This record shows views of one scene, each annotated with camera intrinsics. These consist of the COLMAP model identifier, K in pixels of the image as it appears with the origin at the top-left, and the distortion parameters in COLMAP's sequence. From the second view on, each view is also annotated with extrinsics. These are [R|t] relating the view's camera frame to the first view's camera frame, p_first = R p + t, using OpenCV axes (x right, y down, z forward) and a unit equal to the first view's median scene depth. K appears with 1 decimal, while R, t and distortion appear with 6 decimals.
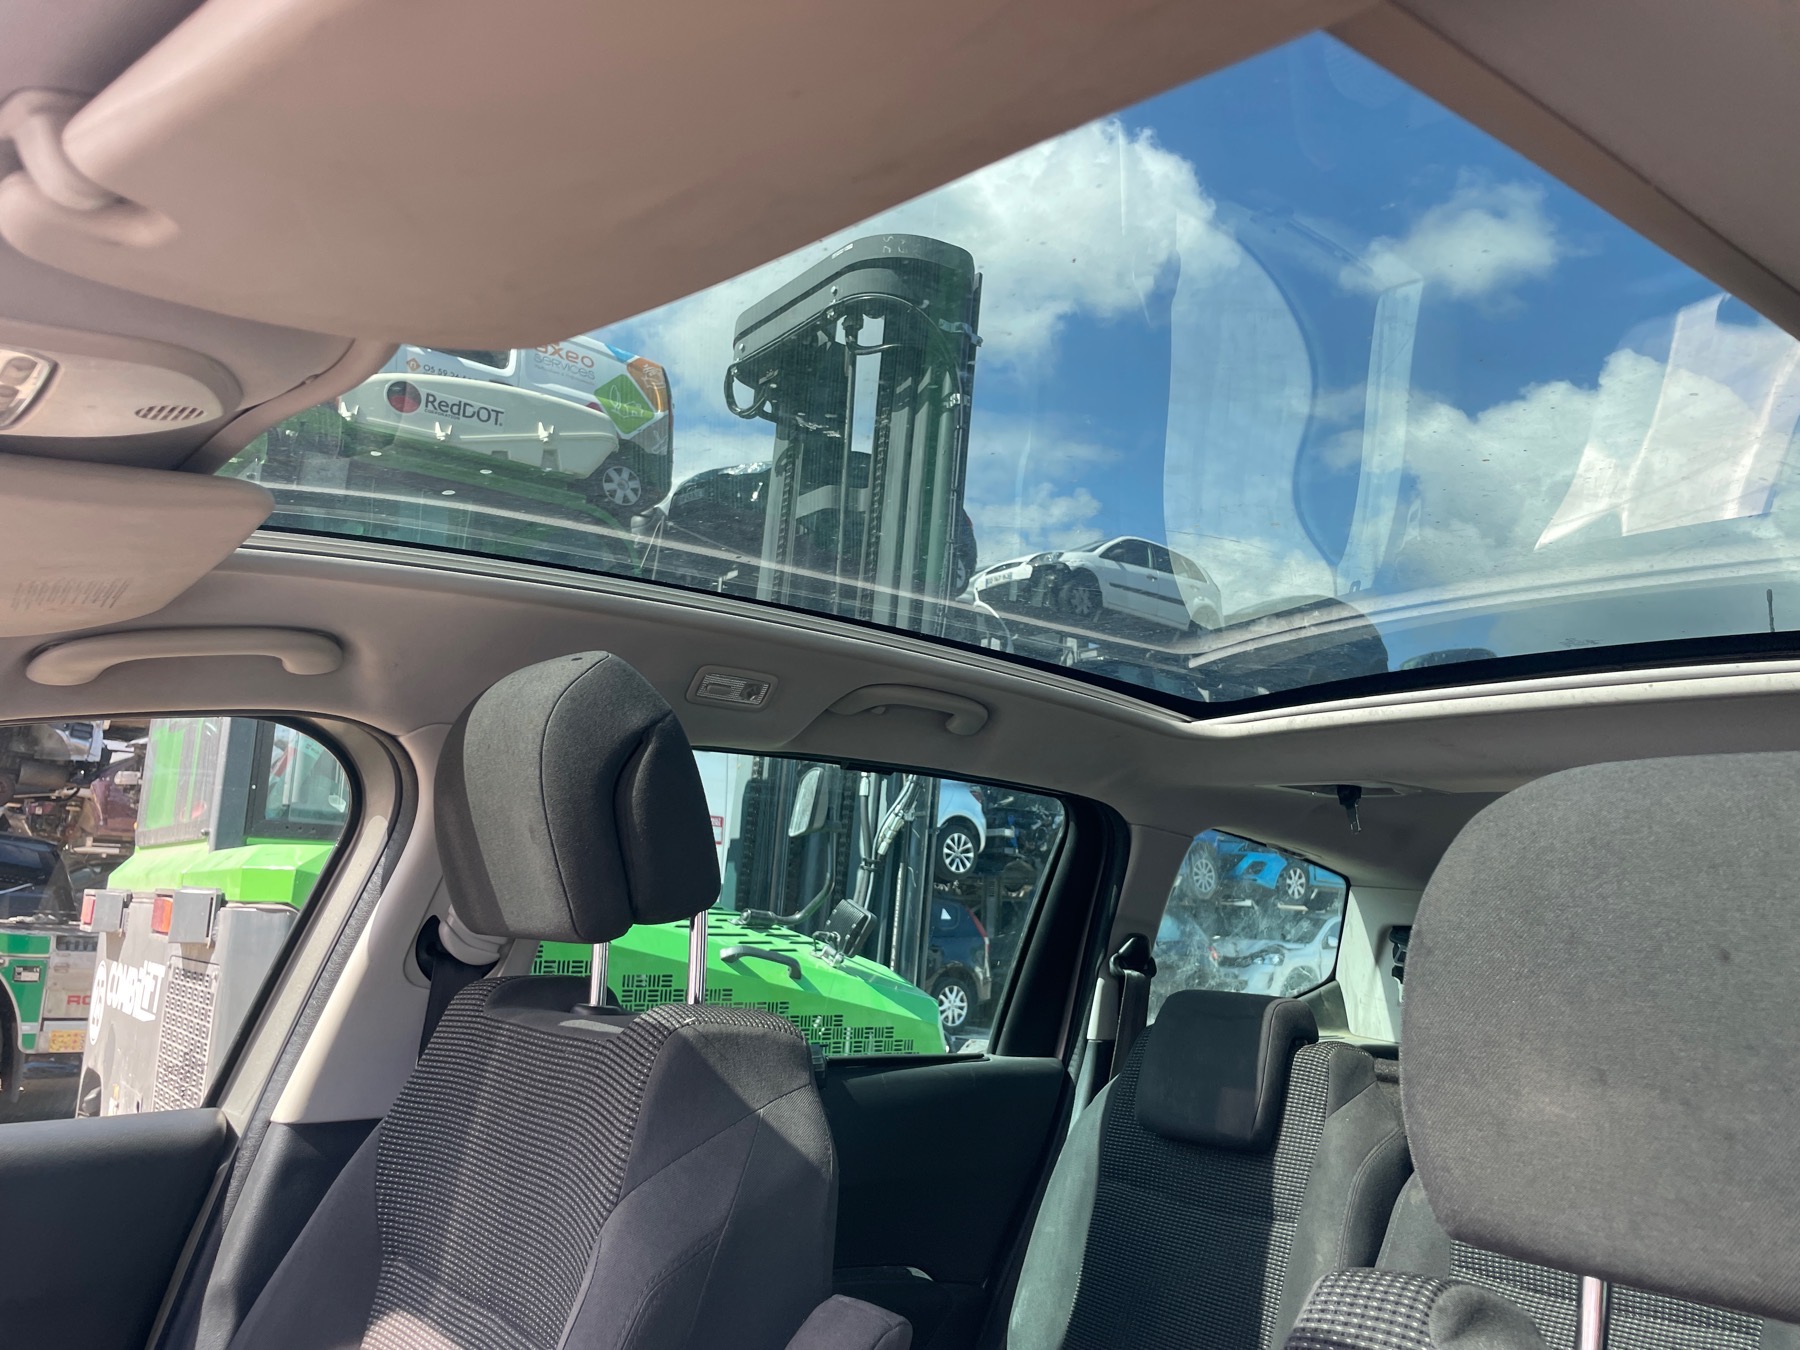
lens RADIAL K [[1365.8, 0, 892.0], [0, 1365.8, 664.3], [0, 0, 1]] dist [0.074143, -0.100807]
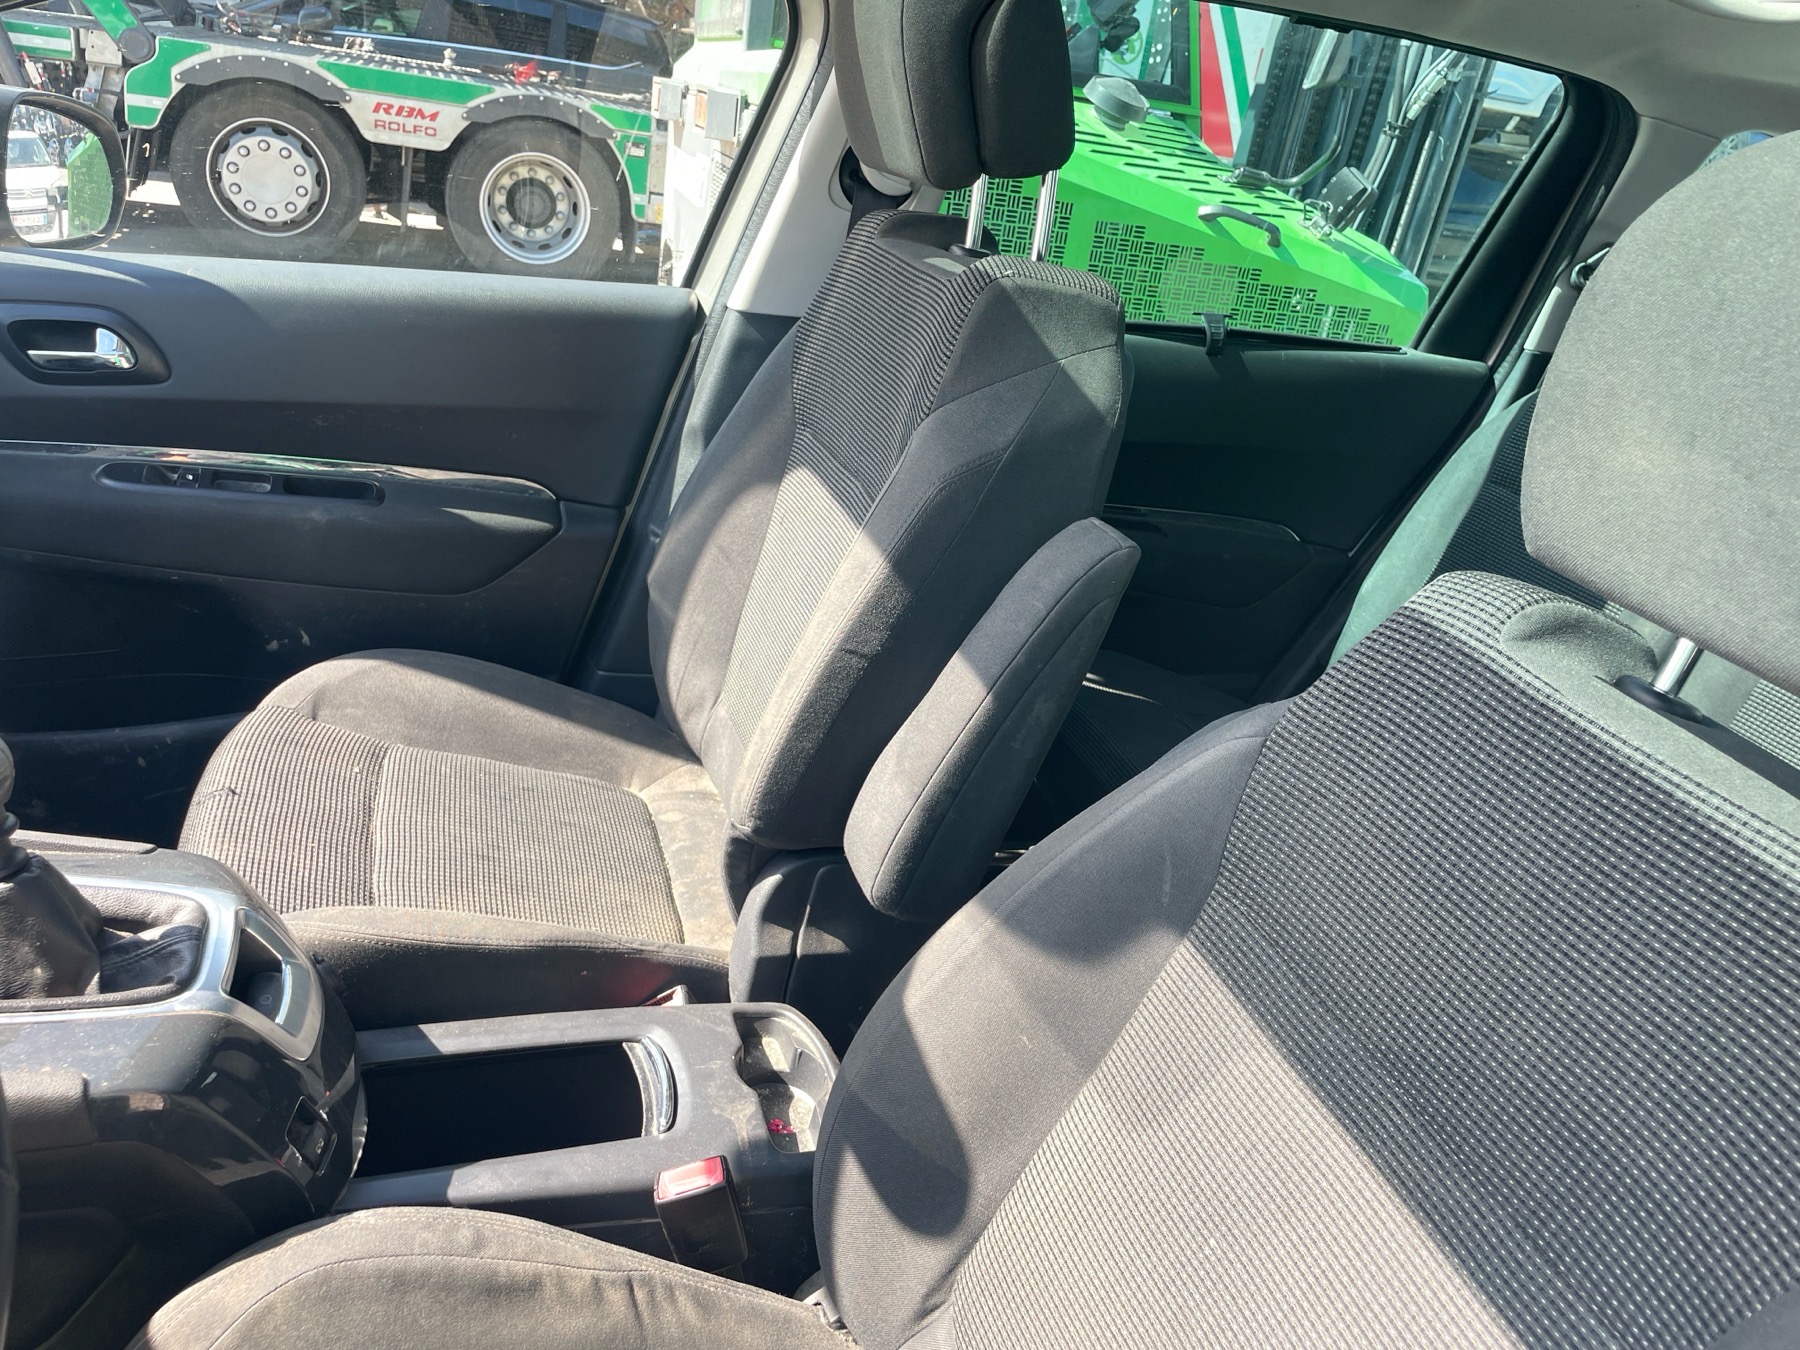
lens RADIAL K [[1375.1, 0, 919.4], [0, 1375.1, 648.1], [0, 0, 1]] dist [0.077227, -0.100685]
pose [[0.924764, 0.221523, -0.309416, 0.098403], [-0.037688, 0.862415, 0.504796, -0.020547], [0.378670, -0.455156, 0.805880, -0.035285]]
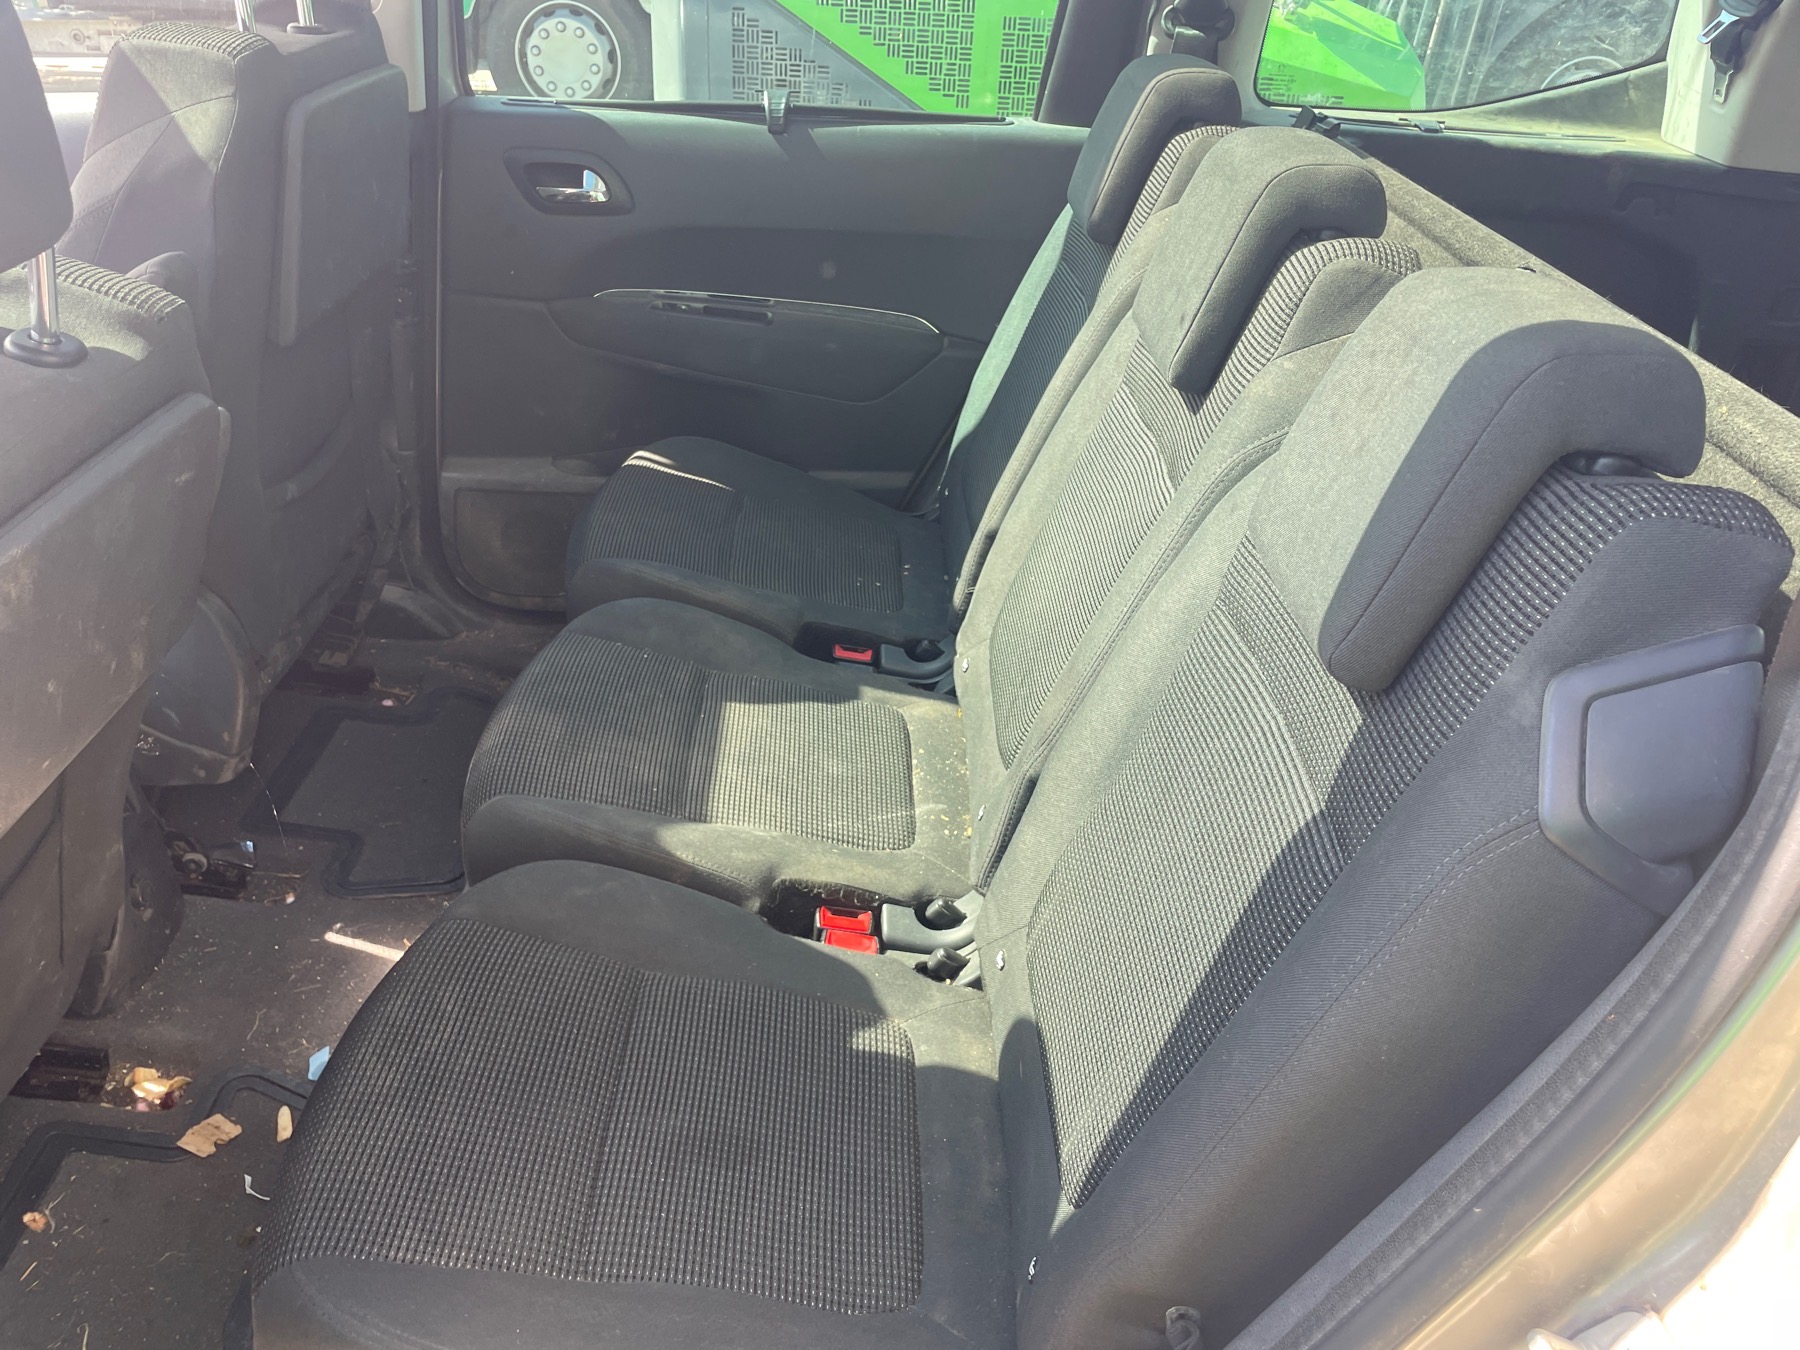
lens RADIAL K [[1375.5, 0, 900.0], [0, 1375.5, 675.0], [0, 0, 1]] dist [0.065305, -0.092241]
pose [[0.777743, 0.303972, -0.550198, 0.622743], [0.098403, 0.805628, 0.584192, 0.029461], [0.620833, -0.508492, 0.596660, 0.190158]]
